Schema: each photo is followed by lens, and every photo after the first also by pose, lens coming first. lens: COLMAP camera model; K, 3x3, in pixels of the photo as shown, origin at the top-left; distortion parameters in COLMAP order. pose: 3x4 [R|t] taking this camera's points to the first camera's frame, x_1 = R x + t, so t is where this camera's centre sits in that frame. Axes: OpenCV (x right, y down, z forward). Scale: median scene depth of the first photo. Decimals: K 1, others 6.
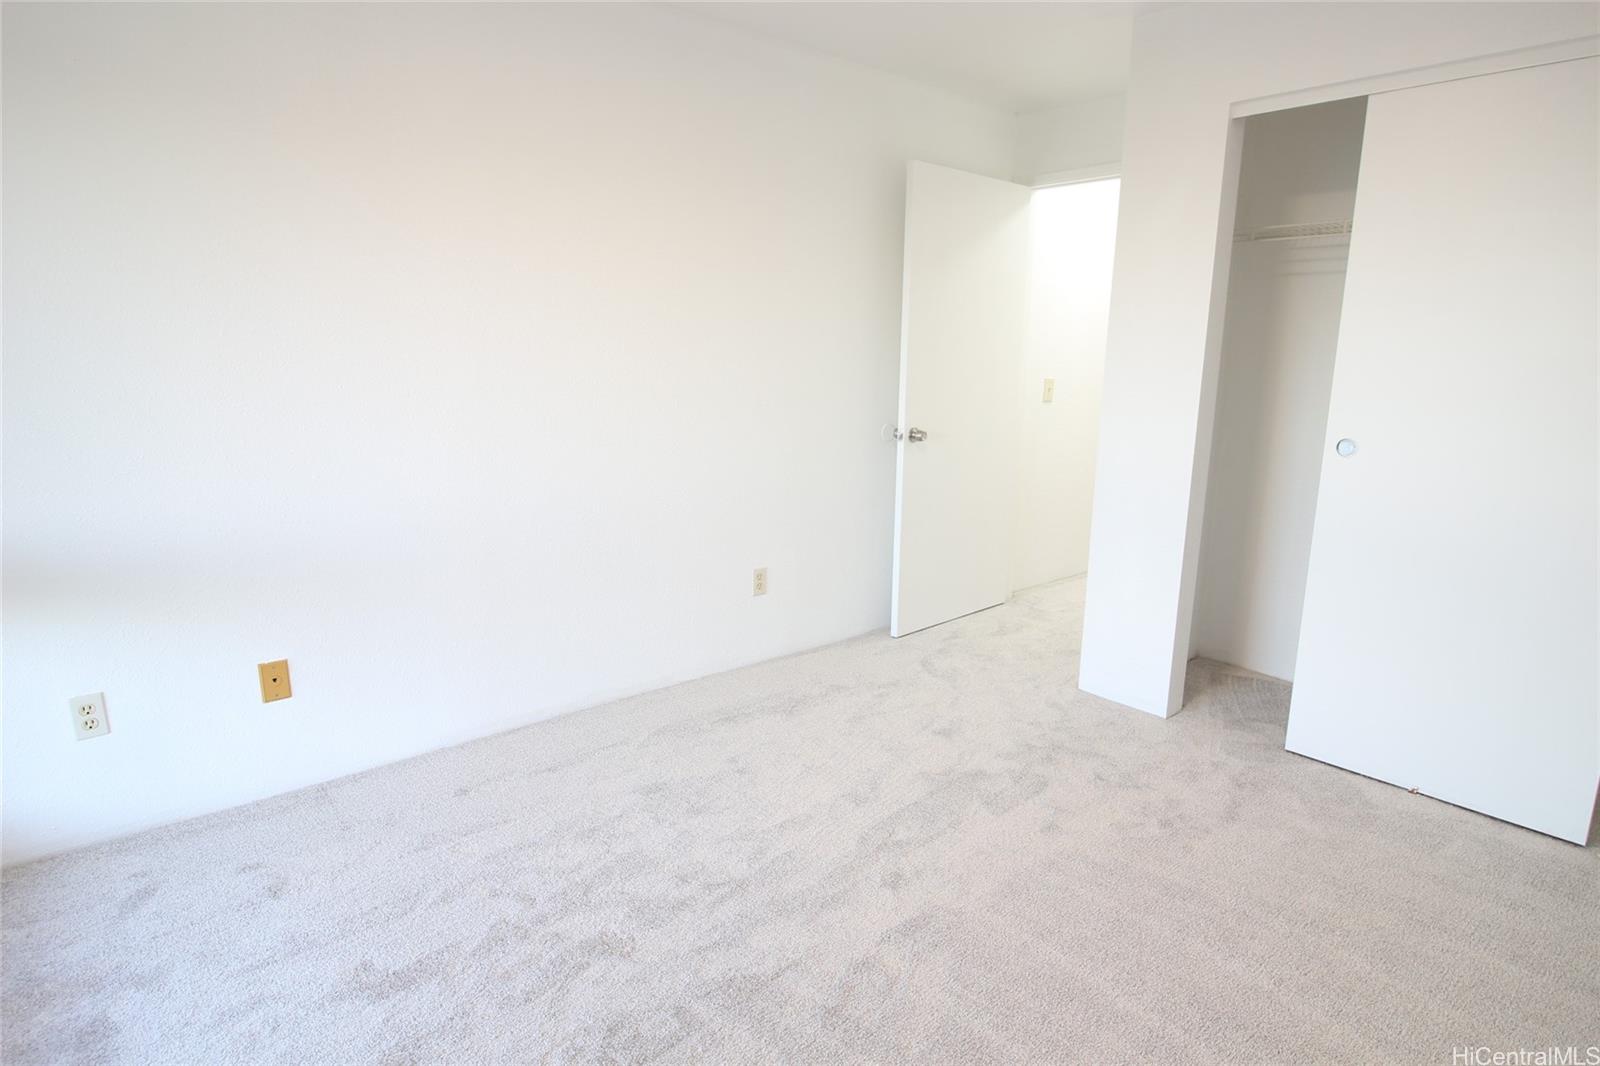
lens RADIAL K [[849.2, 0, 804.6], [0, 849.2, 533.6], [0, 0, 1]] dist [0.004577, -0.013659]
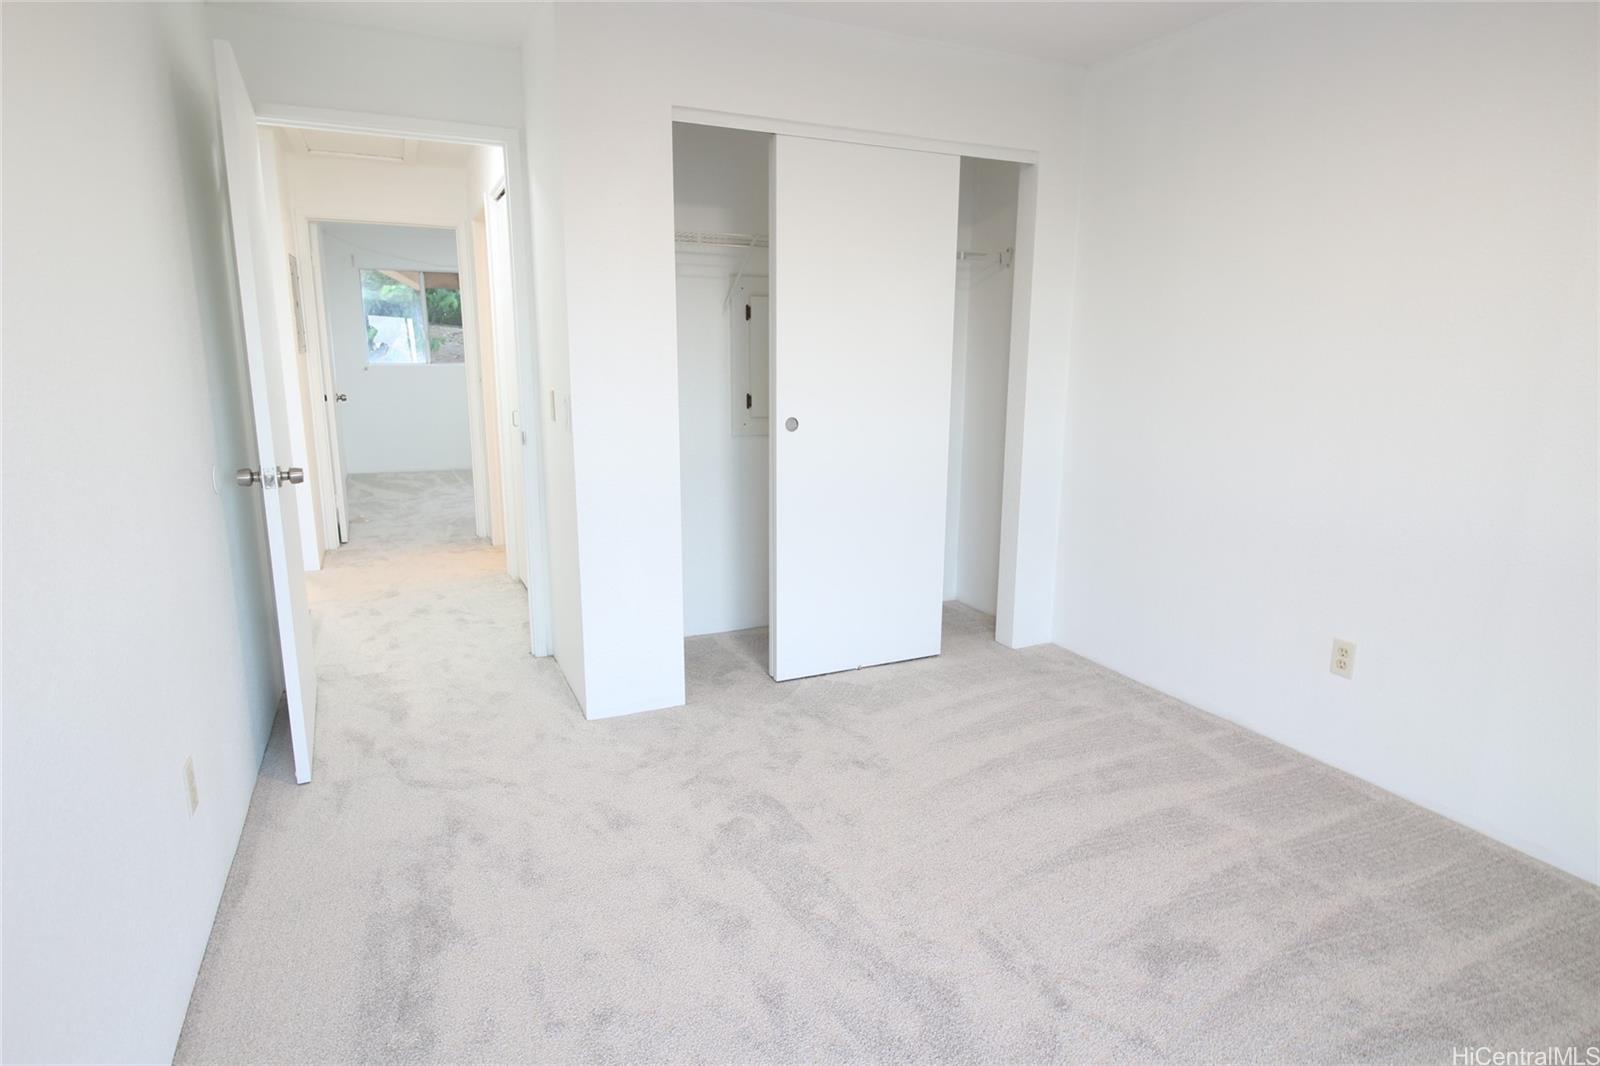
lens RADIAL K [[847.6, 0, 804.4], [0, 847.6, 519.1], [0, 0, 1]] dist [0.004567, 0.000483]
pose [[0.291059, -0.192464, 0.937146, -0.550473], [0.201247, 0.969955, 0.136698, -0.133568], [-0.935299, 0.148811, 0.321047, 0.626468]]
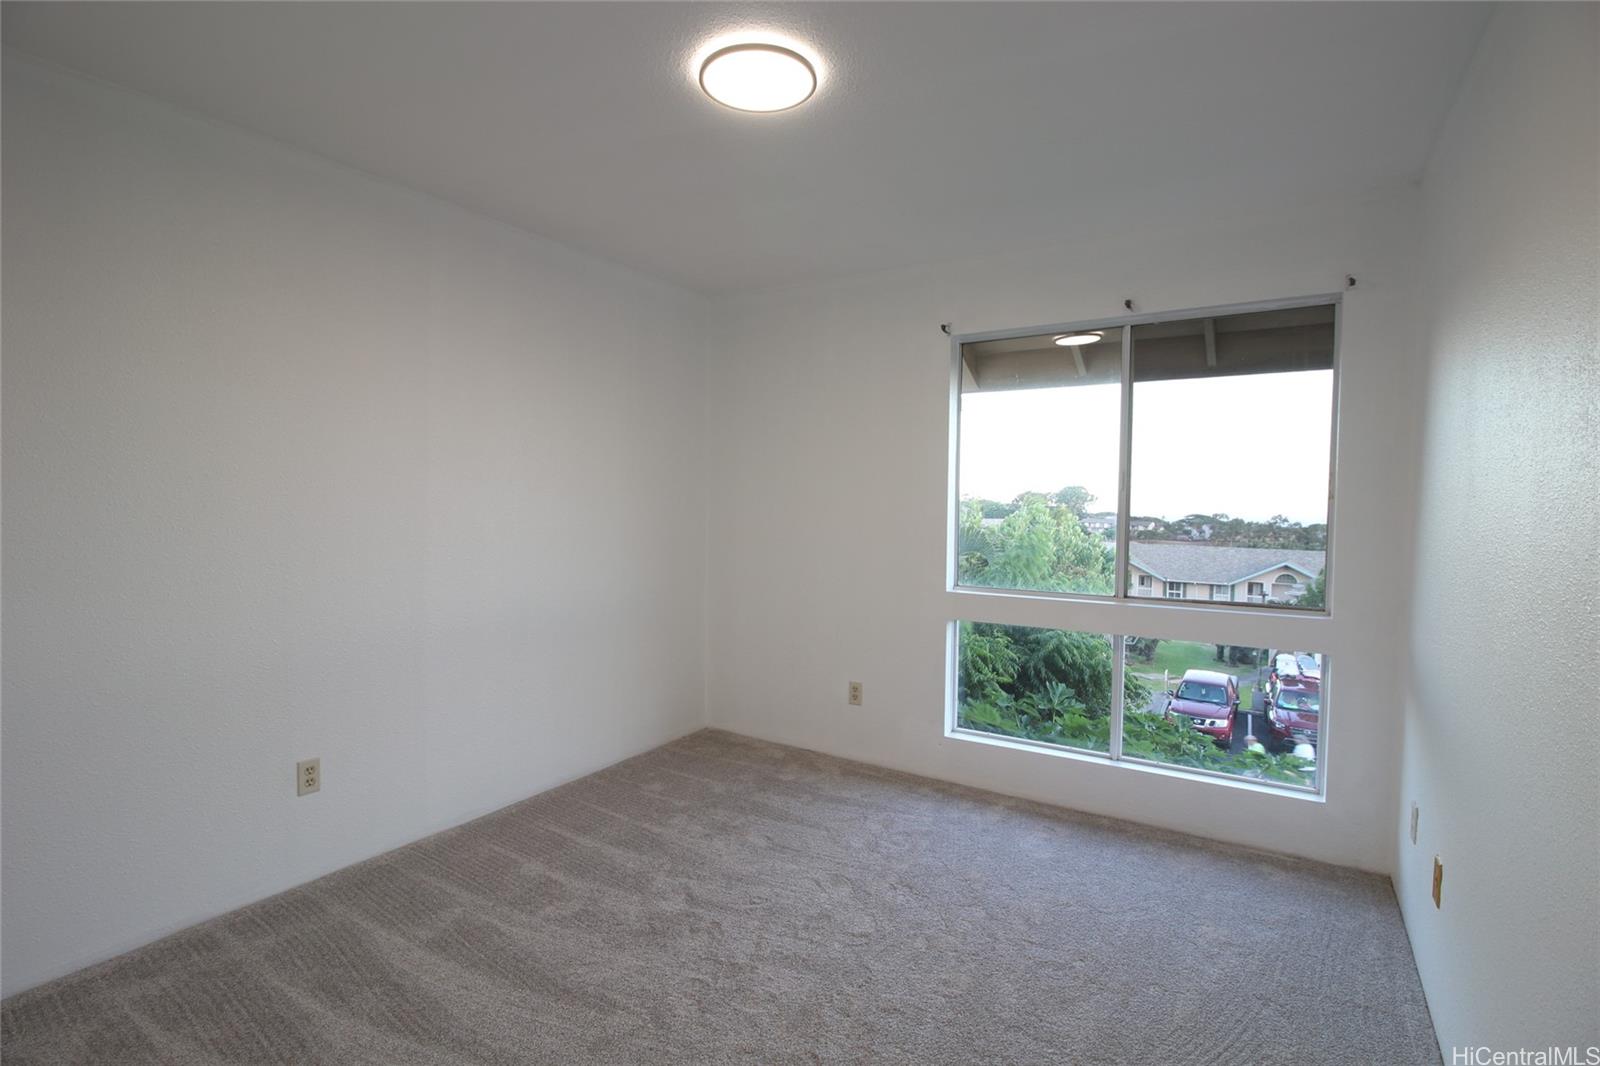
lens RADIAL K [[770.2, 0, 807.8], [0, 770.2, 534.9], [0, 0, 1]] dist [0.005244, -0.015649]
pose [[-0.957697, -0.017158, -0.287265, 0.225811], [-0.091333, 0.964735, 0.246869, -0.295877], [0.272899, 0.262662, -0.925492, 1.360583]]
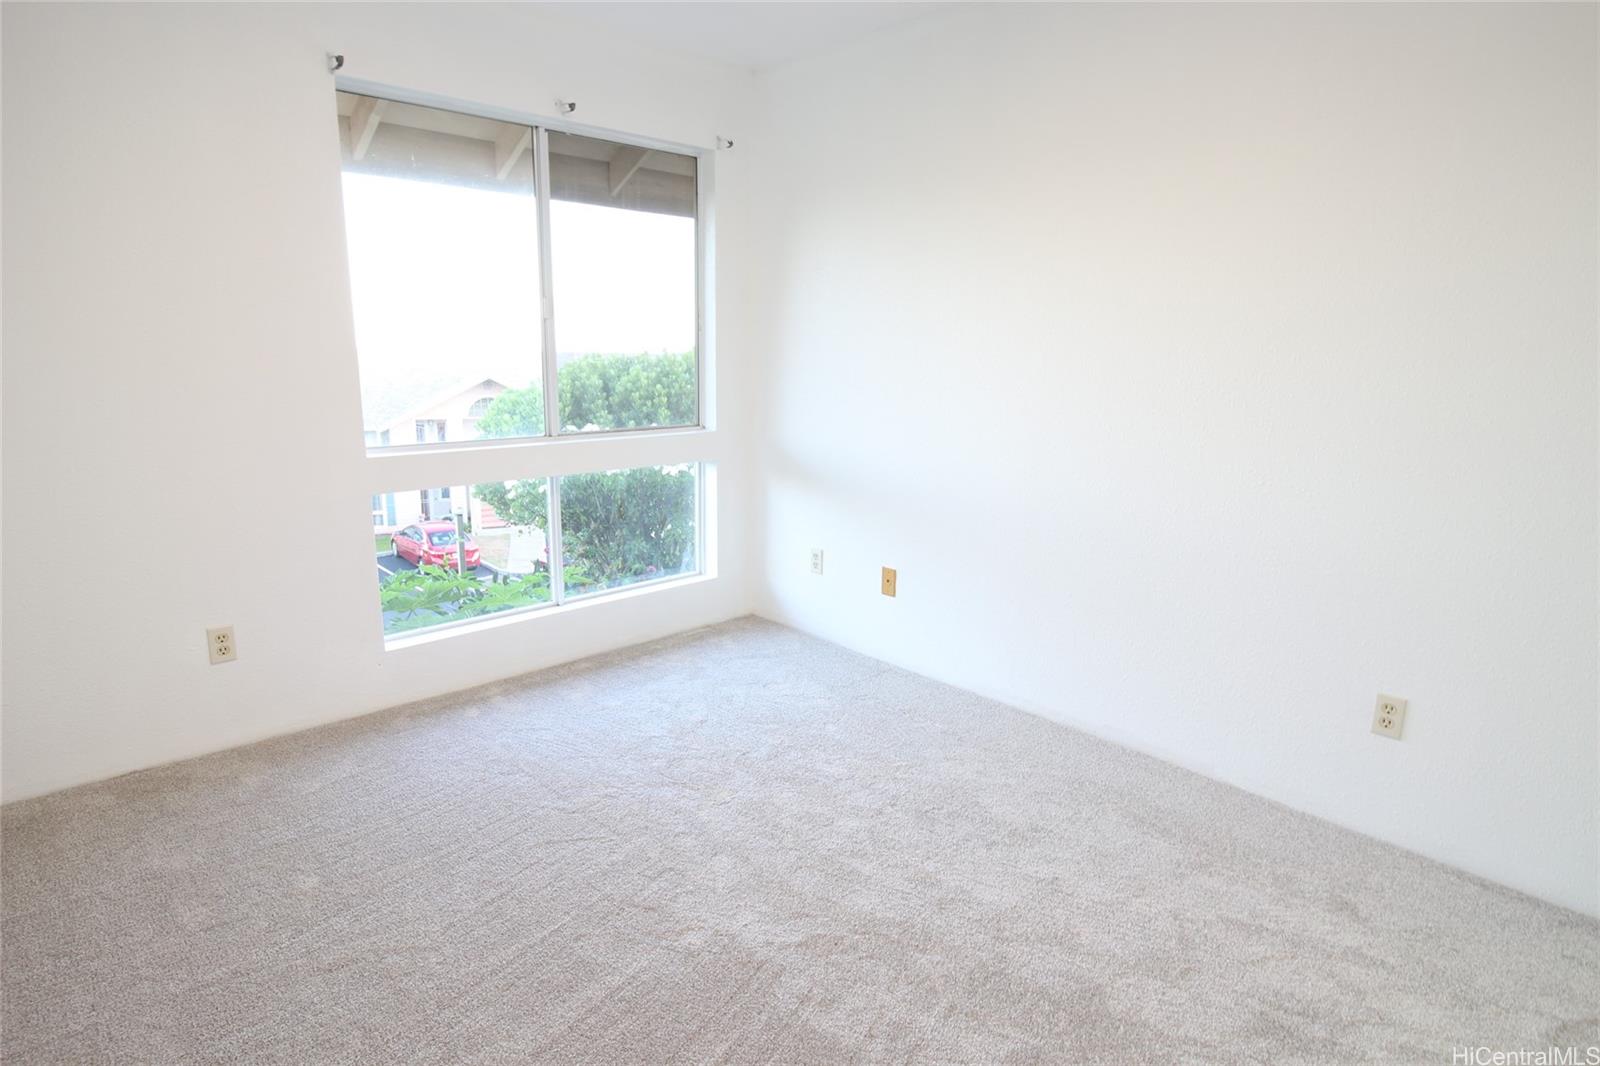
lens RADIAL K [[883.9, 0, 803.6], [0, 883.9, 530.4], [0, 0, 1]] dist [0.007067, -0.013926]
pose [[0.052750, 0.188884, -0.980582, 0.738568], [-0.233511, 0.957058, 0.171791, -0.119356], [0.970922, 0.219914, 0.094591, 0.649134]]
